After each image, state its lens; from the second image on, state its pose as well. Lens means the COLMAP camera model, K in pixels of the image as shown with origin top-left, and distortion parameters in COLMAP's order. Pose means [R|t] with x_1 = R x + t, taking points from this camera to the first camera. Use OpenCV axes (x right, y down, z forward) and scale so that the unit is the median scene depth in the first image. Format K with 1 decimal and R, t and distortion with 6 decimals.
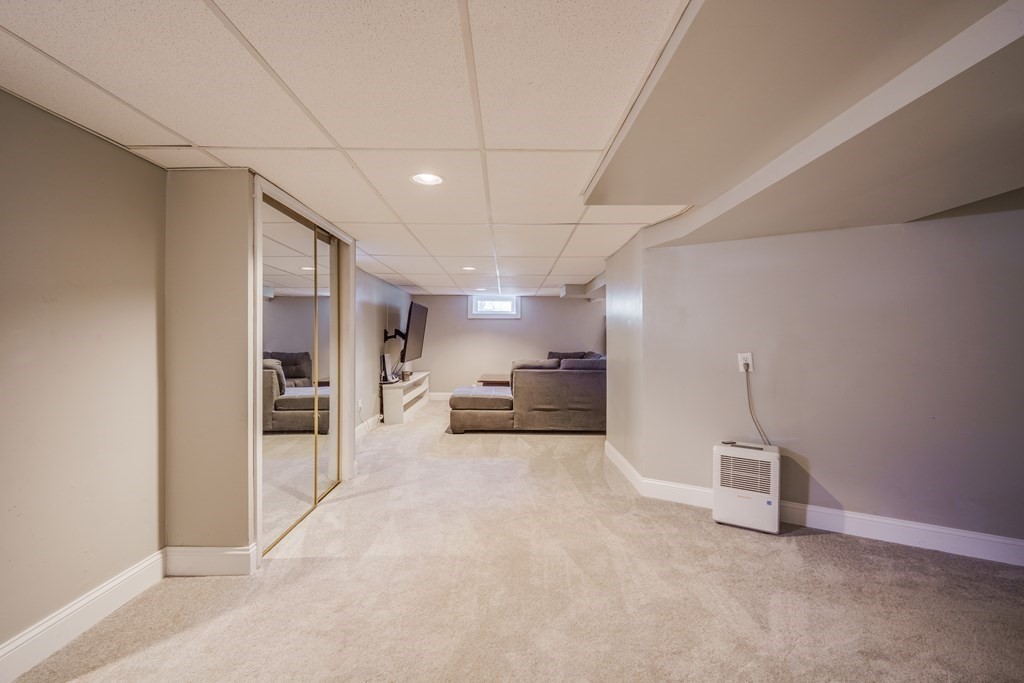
lens RADIAL K [[449.3, 0, 510.7], [0, 449.3, 337.7], [0, 0, 1]] dist [0.001911, 0.000112]
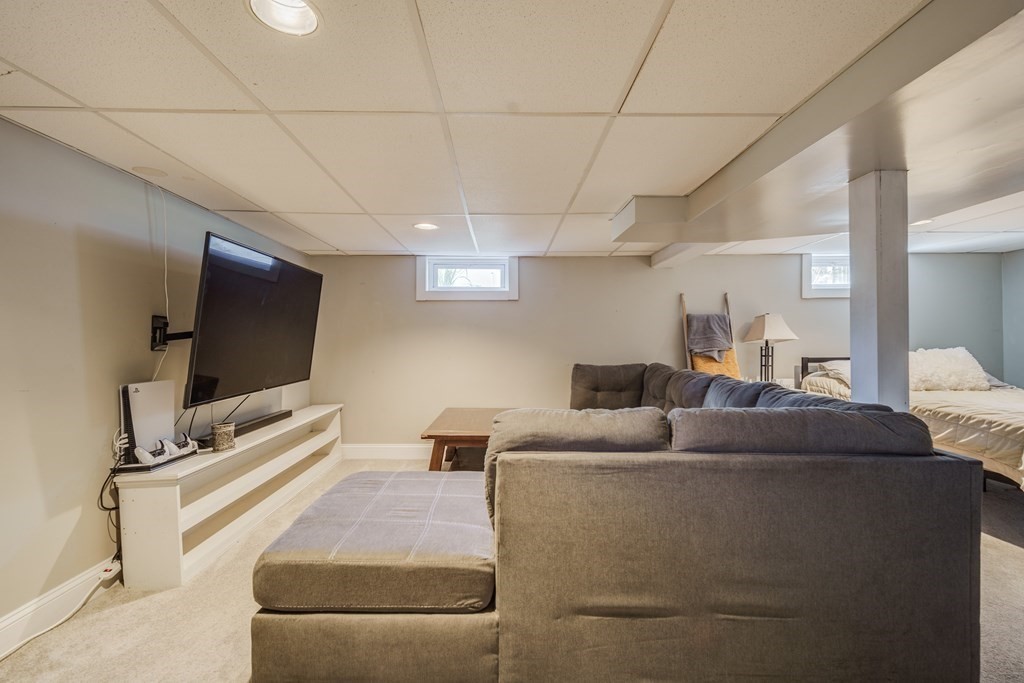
lens RADIAL K [[449.3, 0, 510.7], [0, 449.3, 337.7], [0, 0, 1]] dist [0.001911, 0.000112]
pose [[0.999931, -0.006951, 0.009477, 0.011117], [0.006984, 0.999970, -0.003489, 0.003769], [-0.009452, 0.003555, 0.999949, 0.652715]]
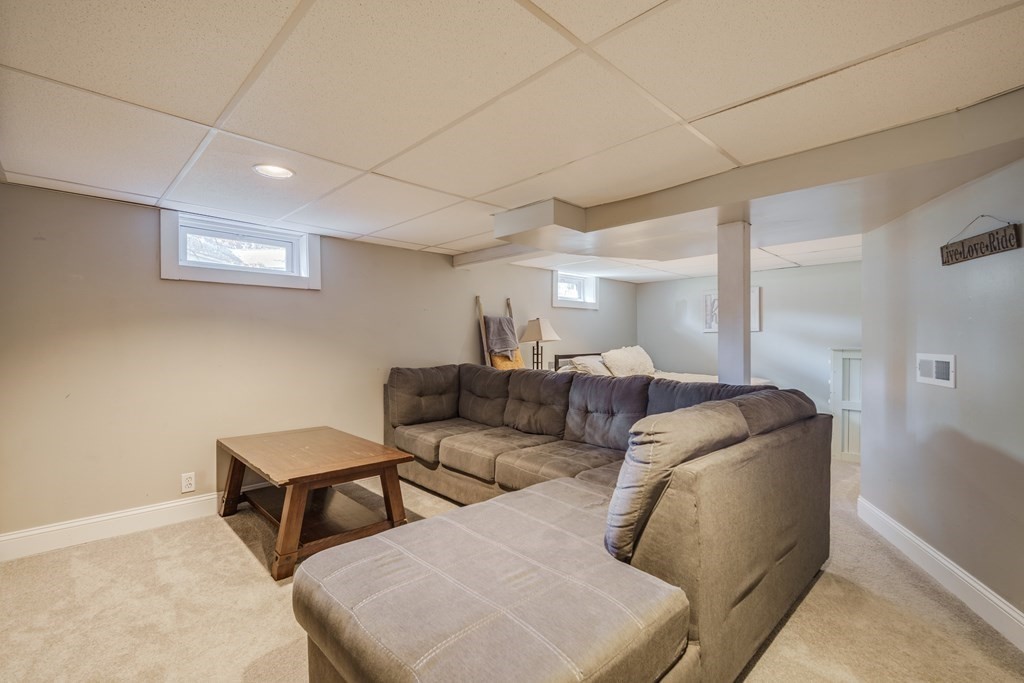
lens RADIAL K [[449.3, 0, 510.7], [0, 449.3, 337.7], [0, 0, 1]] dist [0.001911, 0.000112]
pose [[0.711885, -0.001926, 0.702294, -0.189304], [0.005295, 0.999983, -0.002625, 0.004154], [-0.702277, 0.005587, 0.711882, 0.792813]]
